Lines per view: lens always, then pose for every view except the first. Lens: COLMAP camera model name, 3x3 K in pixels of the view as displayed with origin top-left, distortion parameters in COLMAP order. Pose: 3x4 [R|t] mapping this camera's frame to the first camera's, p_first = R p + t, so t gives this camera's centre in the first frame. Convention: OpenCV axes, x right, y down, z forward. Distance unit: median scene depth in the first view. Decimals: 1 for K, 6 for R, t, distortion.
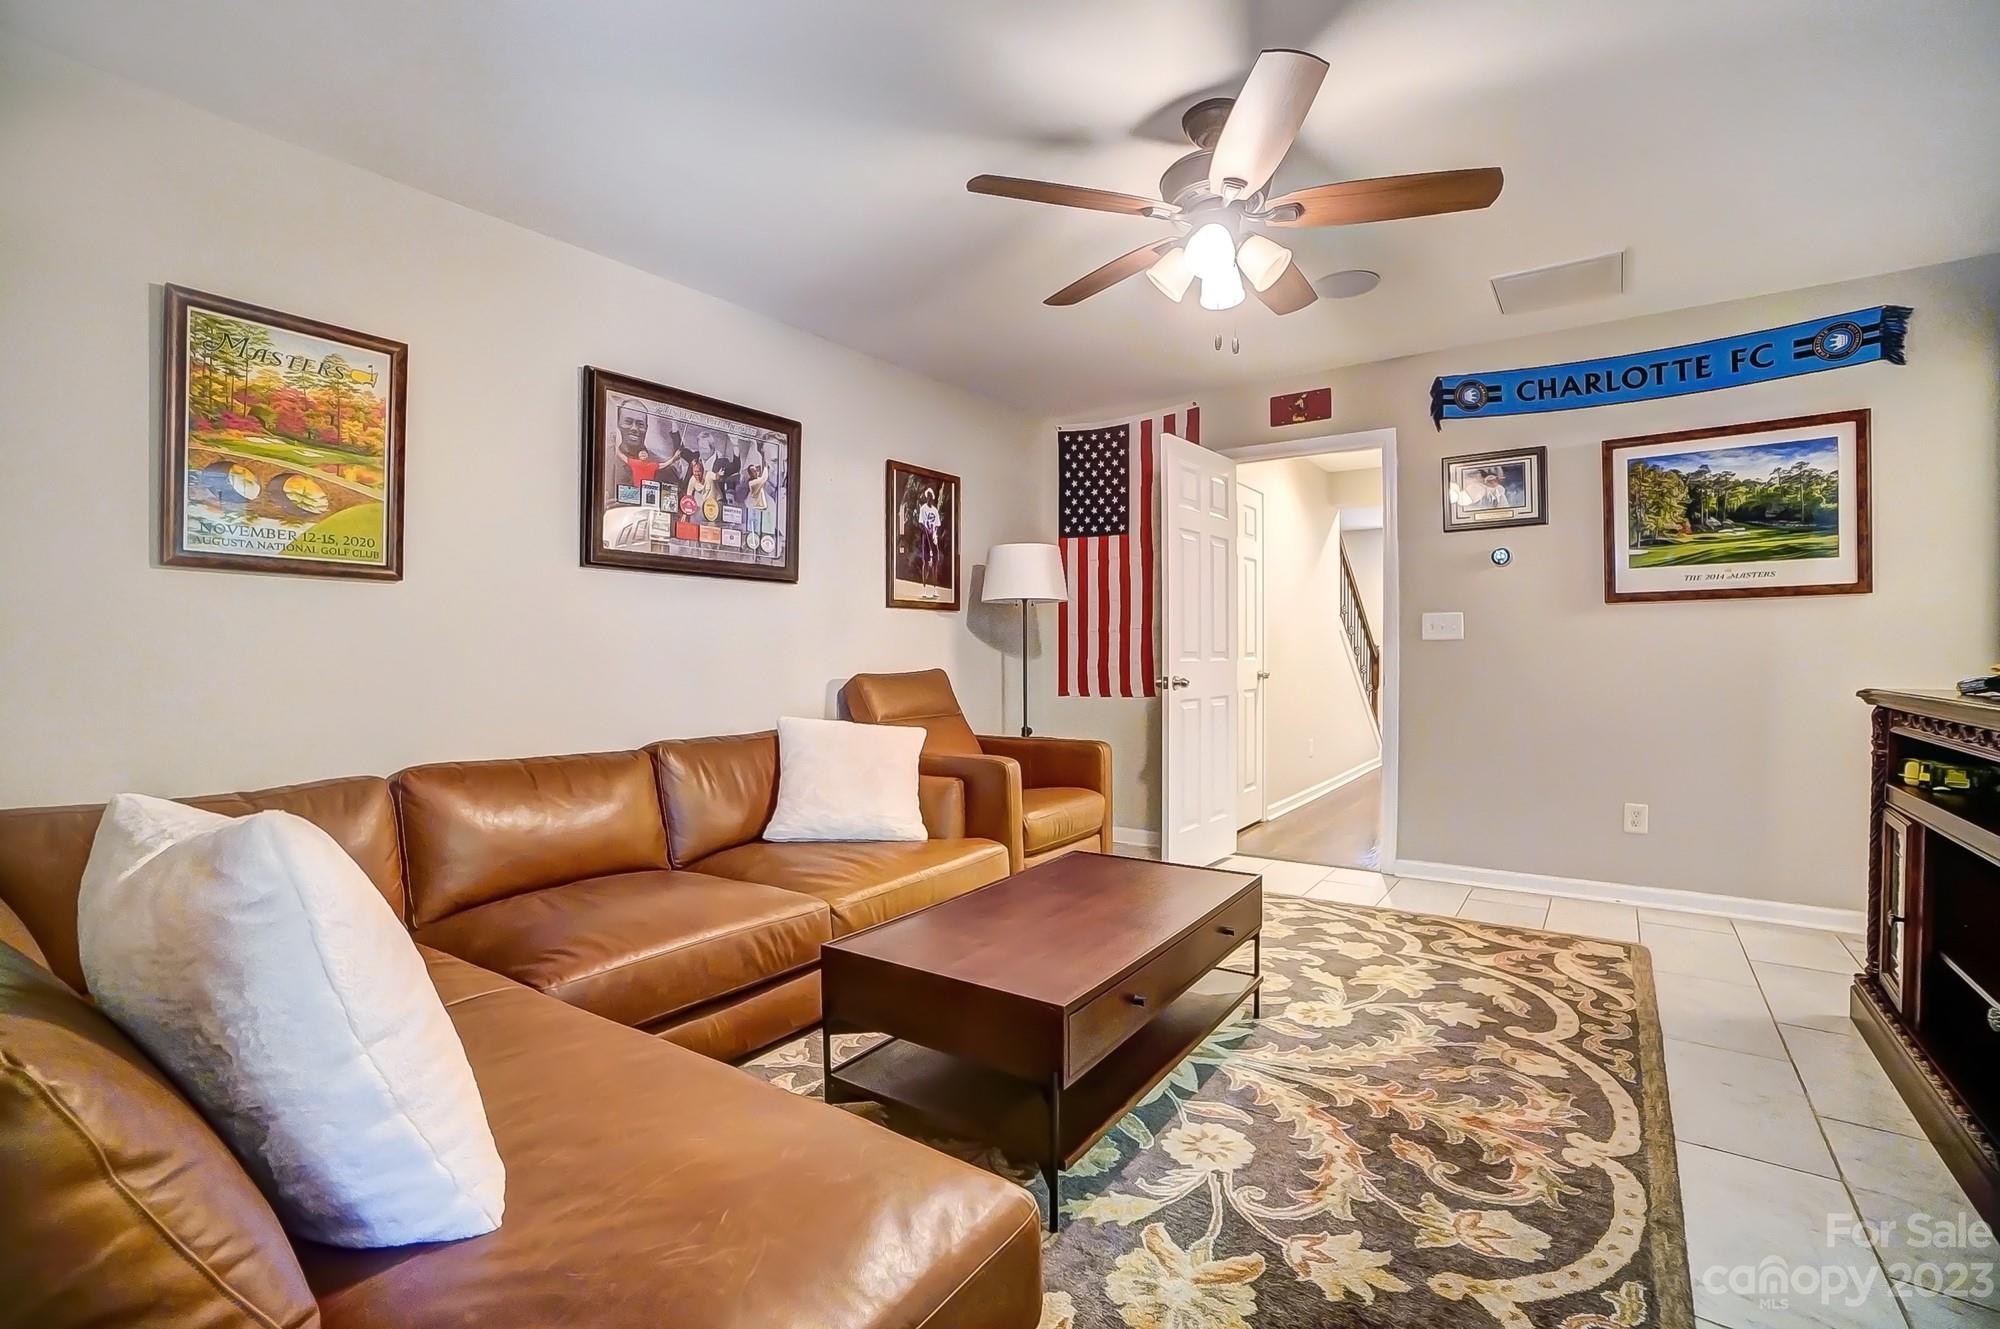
lens RADIAL K [[925.7, 0, 992.7], [0, 925.7, 651.6], [0, 0, 1]] dist [-0.068311, 0.025577]
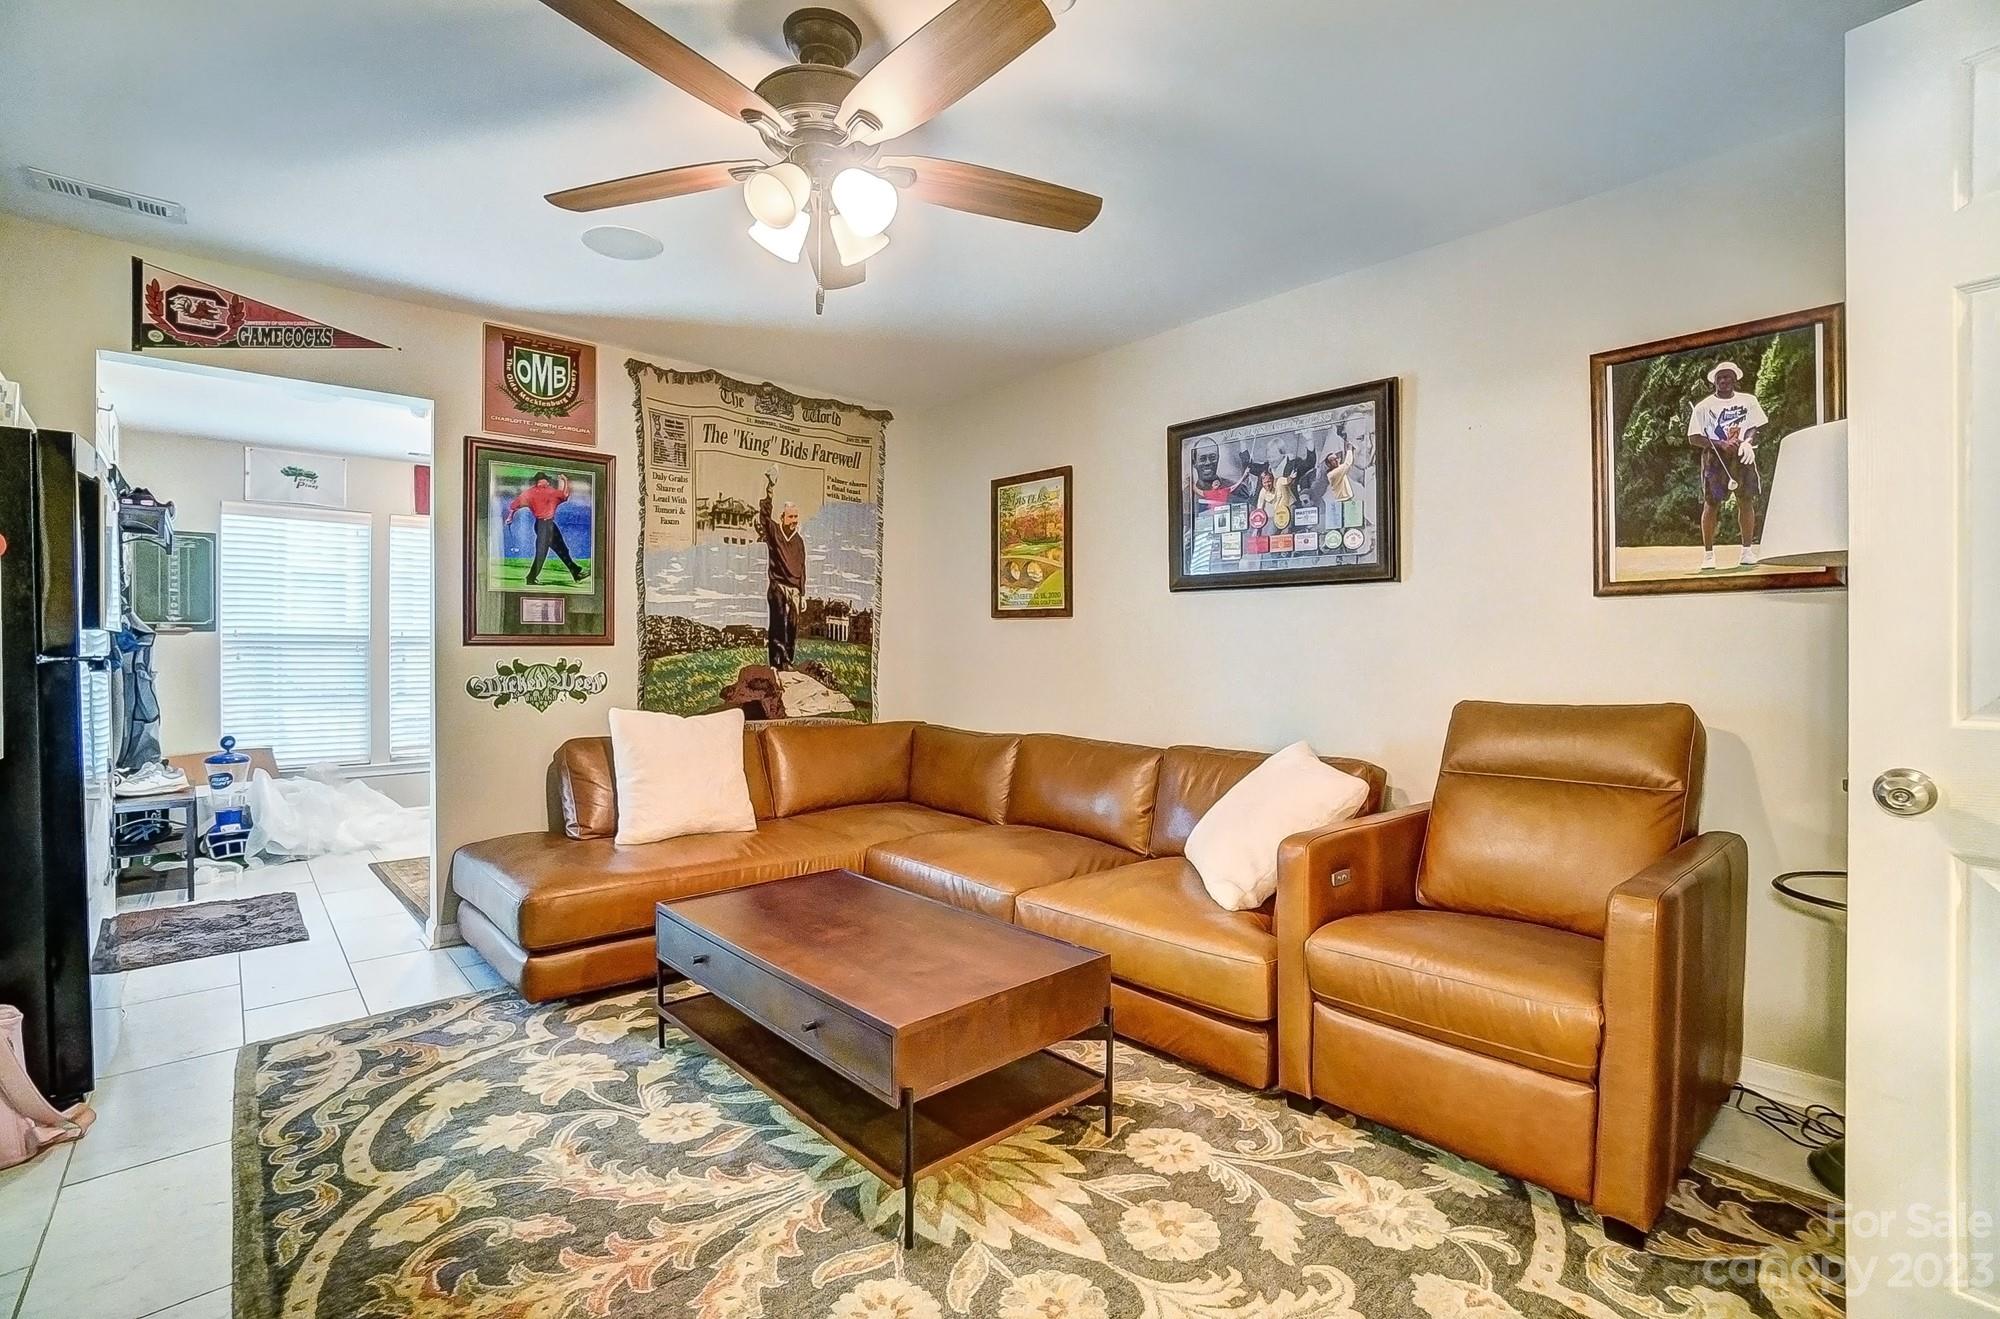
lens RADIAL K [[890.4, 0, 991.5], [0, 890.4, 654.6], [0, 0, 1]] dist [-0.065686, 0.026218]
pose [[-0.234233, 0.021175, -0.971950, 0.757122], [0.014000, 0.999733, 0.018407, -0.035481], [0.972080, -0.009296, -0.234466, 1.039183]]
